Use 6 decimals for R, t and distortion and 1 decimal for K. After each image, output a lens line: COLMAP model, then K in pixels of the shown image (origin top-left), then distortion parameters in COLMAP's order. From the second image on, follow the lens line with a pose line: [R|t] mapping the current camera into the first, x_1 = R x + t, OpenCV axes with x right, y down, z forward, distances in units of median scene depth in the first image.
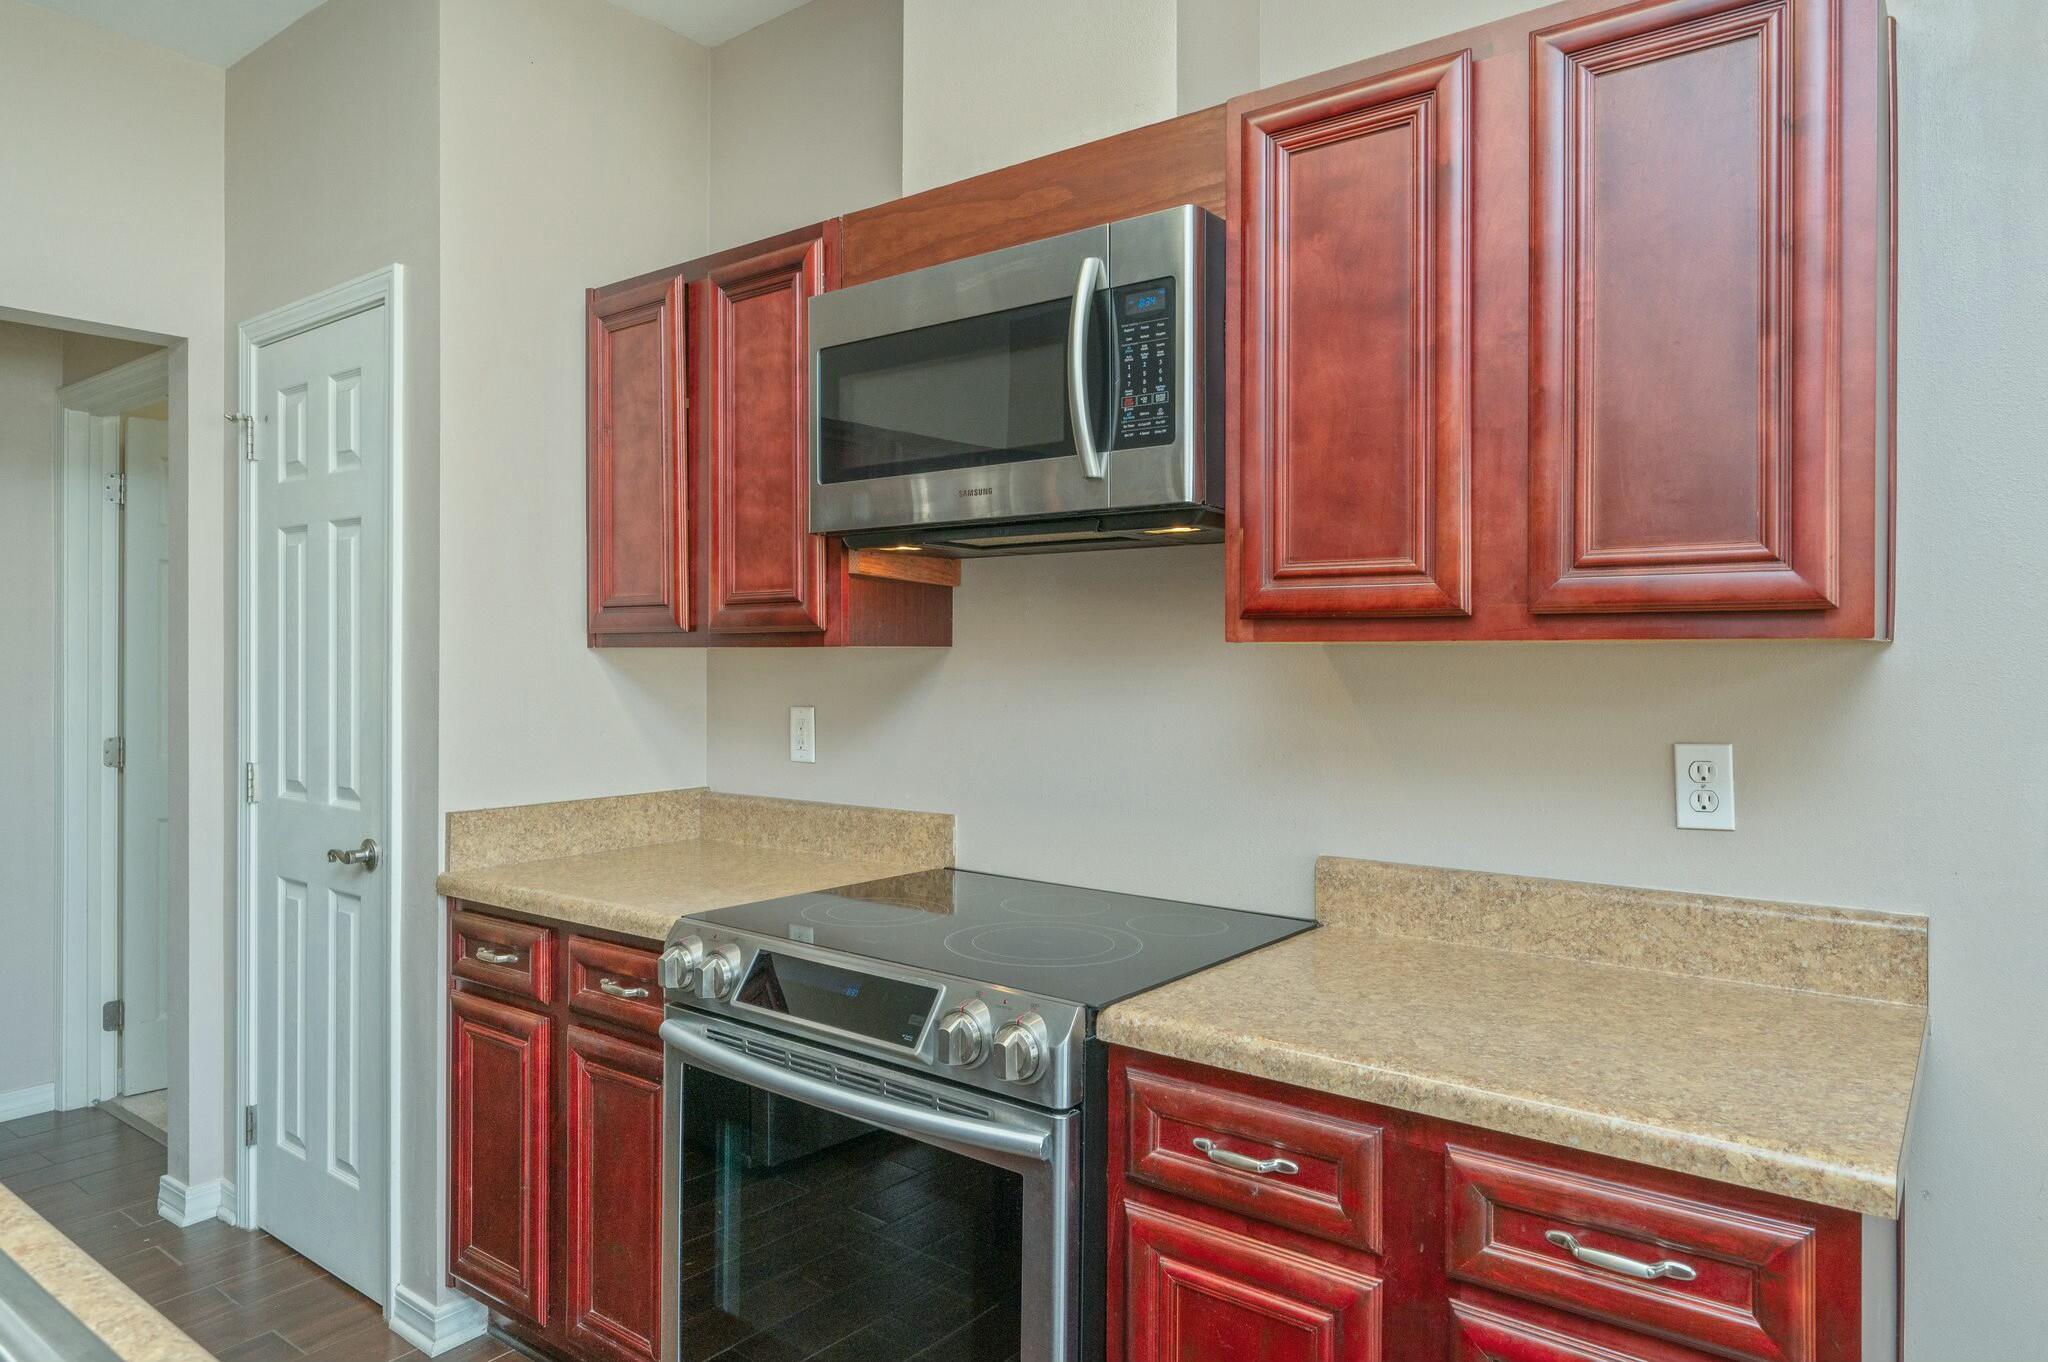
lens RADIAL K [[1182.2, 0, 1024.0], [0, 1182.2, 681.0], [0, 0, 1]] dist [-0.003596, -0.001080]
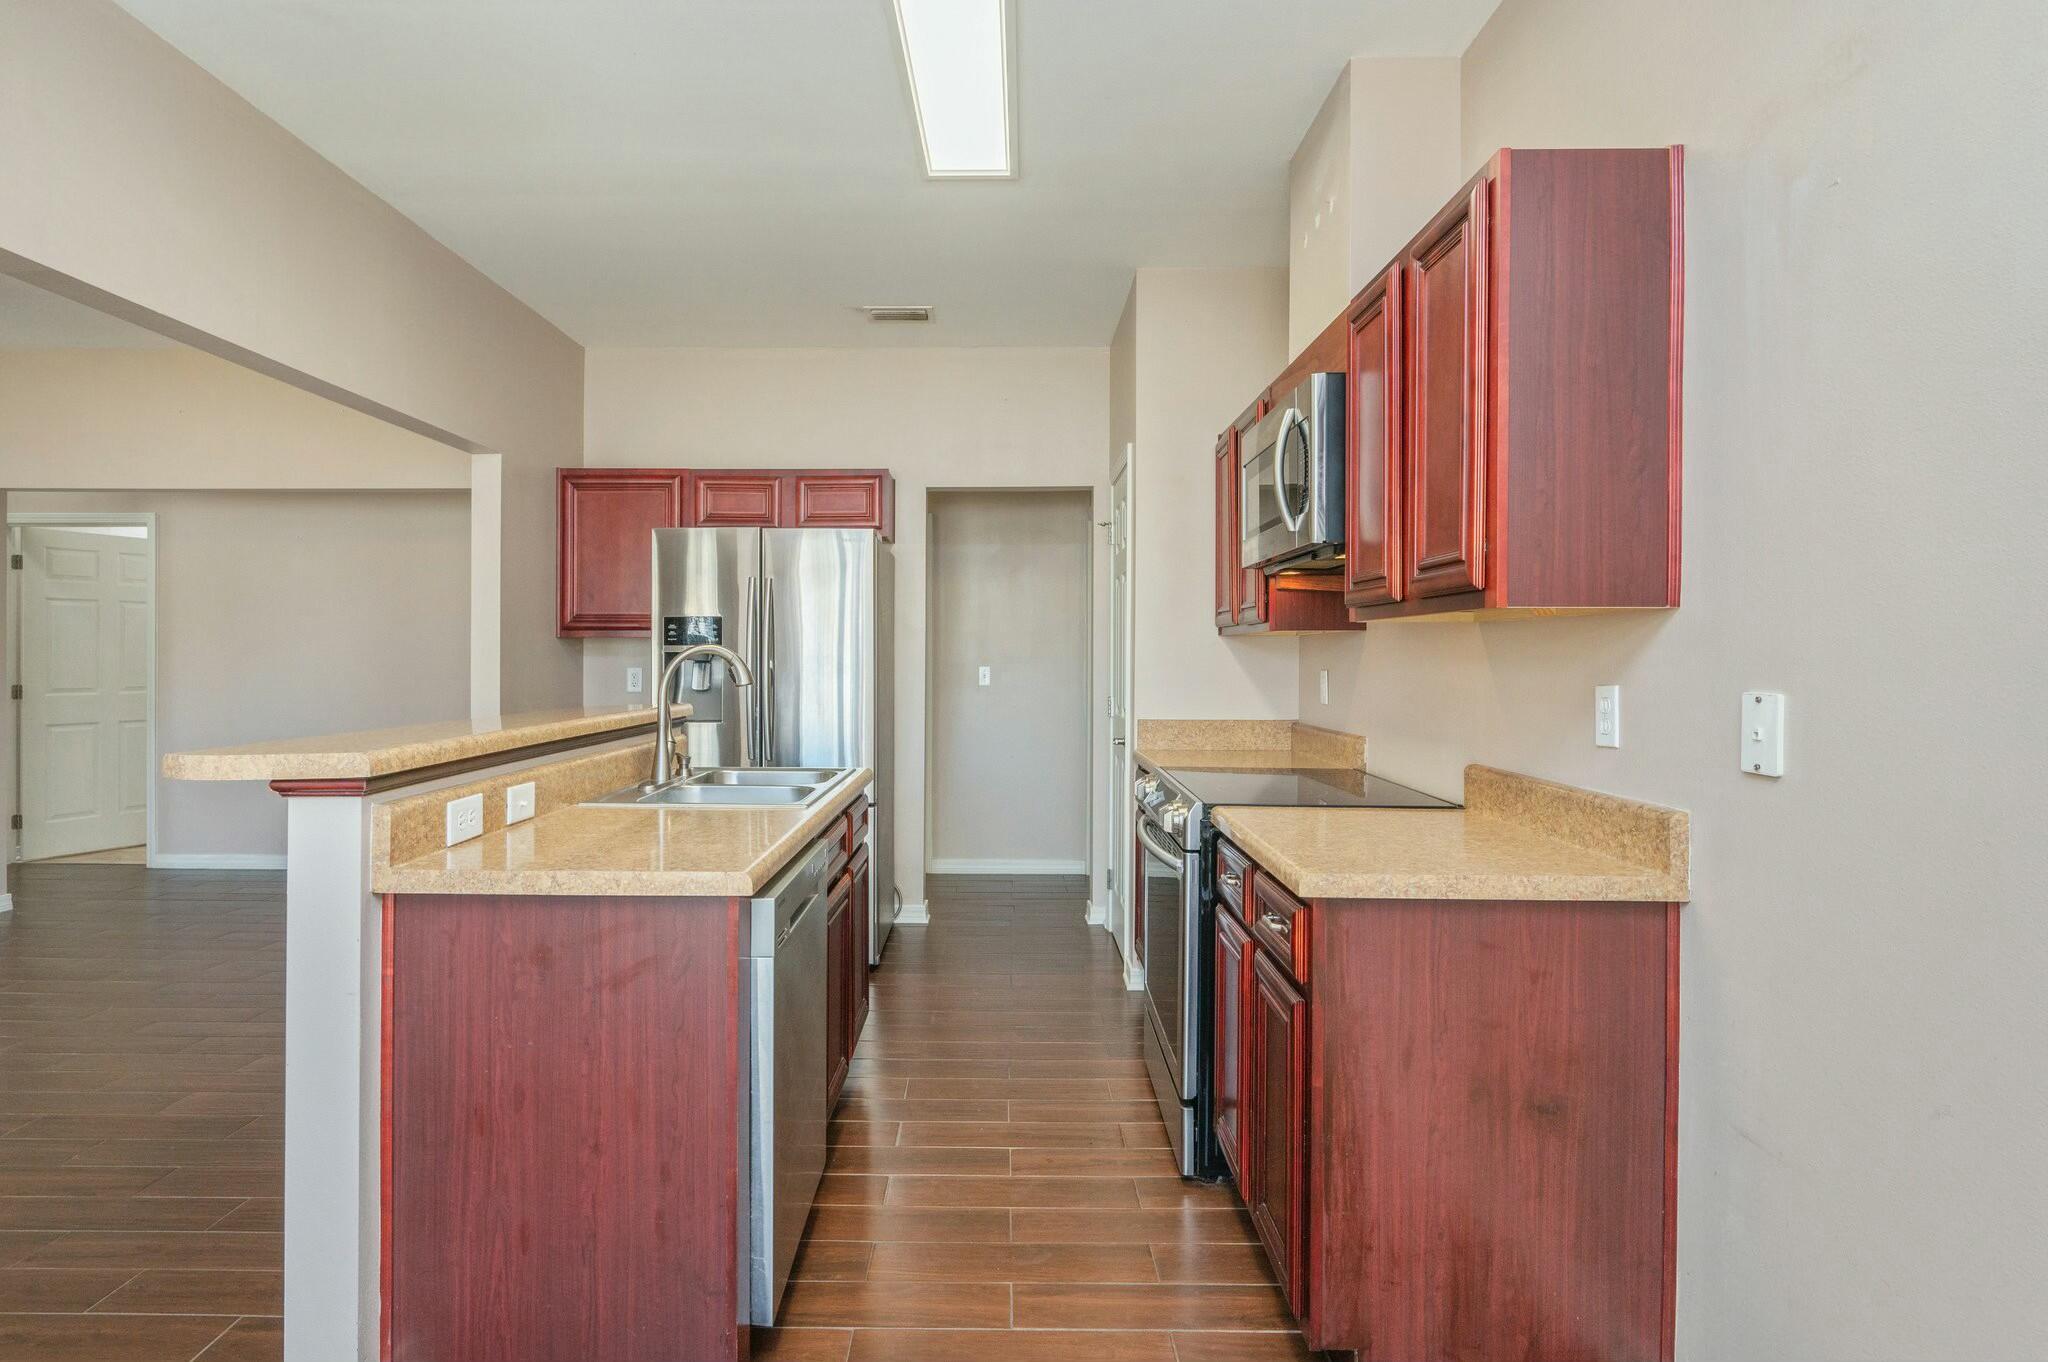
lens RADIAL K [[1066.3, 0, 1024.0], [0, 1066.3, 681.0], [0, 0, 1]] dist [0.000658, 0.000018]
pose [[0.586929, 0.012755, -0.809538, 1.013428], [-0.008626, 0.999918, 0.009501, 0.036959], [0.809592, 0.001406, 0.586991, -0.243937]]
